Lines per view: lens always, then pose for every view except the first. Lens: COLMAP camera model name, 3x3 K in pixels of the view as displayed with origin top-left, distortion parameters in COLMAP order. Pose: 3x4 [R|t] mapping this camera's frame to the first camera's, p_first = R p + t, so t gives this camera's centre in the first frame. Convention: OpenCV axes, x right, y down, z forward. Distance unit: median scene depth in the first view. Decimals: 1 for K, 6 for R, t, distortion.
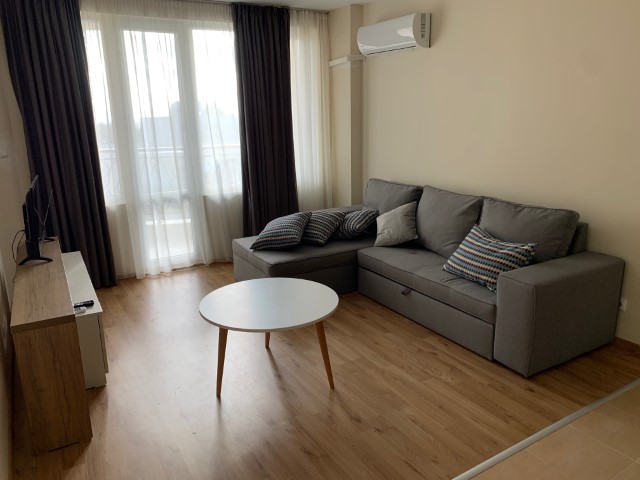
lens RADIAL K [[487.9, 0, 320.8], [0, 487.9, 236.0], [0, 0, 1]] dist [0.043062, -0.050080]
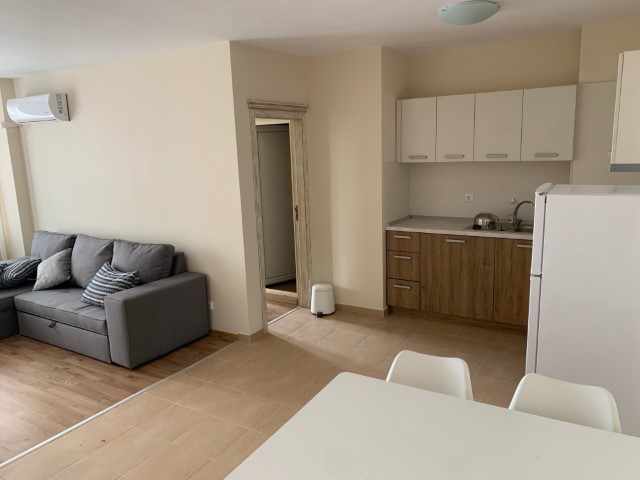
lens RADIAL K [[487.9, 0, 320.8], [0, 487.9, 236.0], [0, 0, 1]] dist [0.043062, -0.050080]
pose [[0.890379, -0.089446, 0.446347, 0.251558], [0.126181, 0.990580, -0.053198, 0.048736], [-0.437384, 0.103687, 0.893277, -0.394416]]
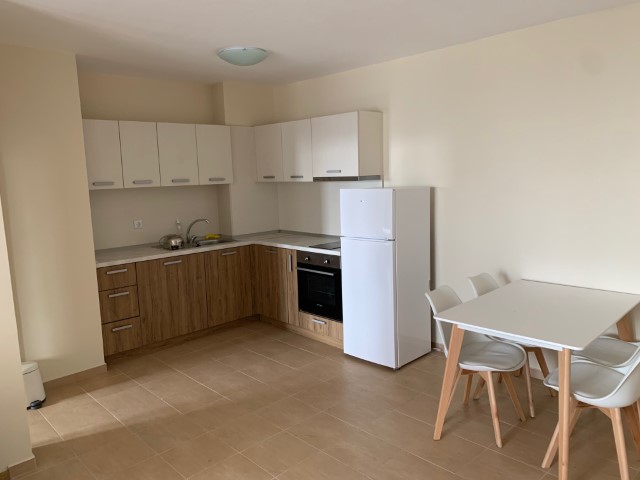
lens RADIAL K [[487.9, 0, 320.8], [0, 487.9, 236.0], [0, 0, 1]] dist [0.043062, -0.050080]
pose [[-0.216344, -0.096509, 0.971535, -0.206197], [0.280681, 0.946945, 0.156569, -0.119684], [-0.935101, 0.306565, -0.177778, 0.420486]]
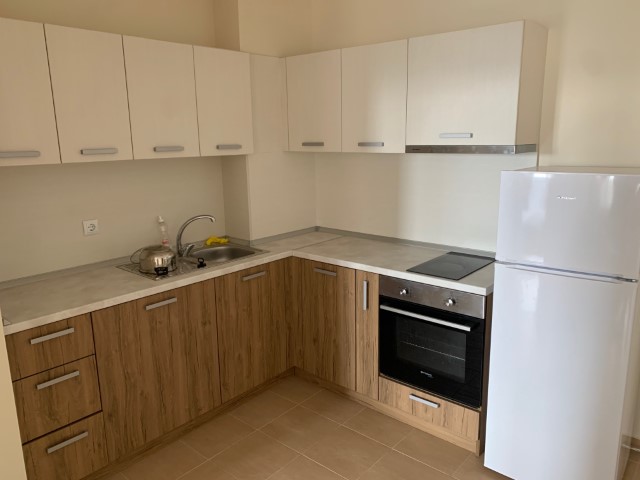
lens RADIAL K [[490.6, 0, 316.7], [0, 490.6, 240.1], [0, 0, 1]] dist [0.020158, 0.002906]
pose [[-0.300282, -0.170873, 0.938420, 0.417614], [0.263407, 0.930712, 0.253756, -0.163294], [-0.916759, 0.323385, -0.234467, 0.509844]]
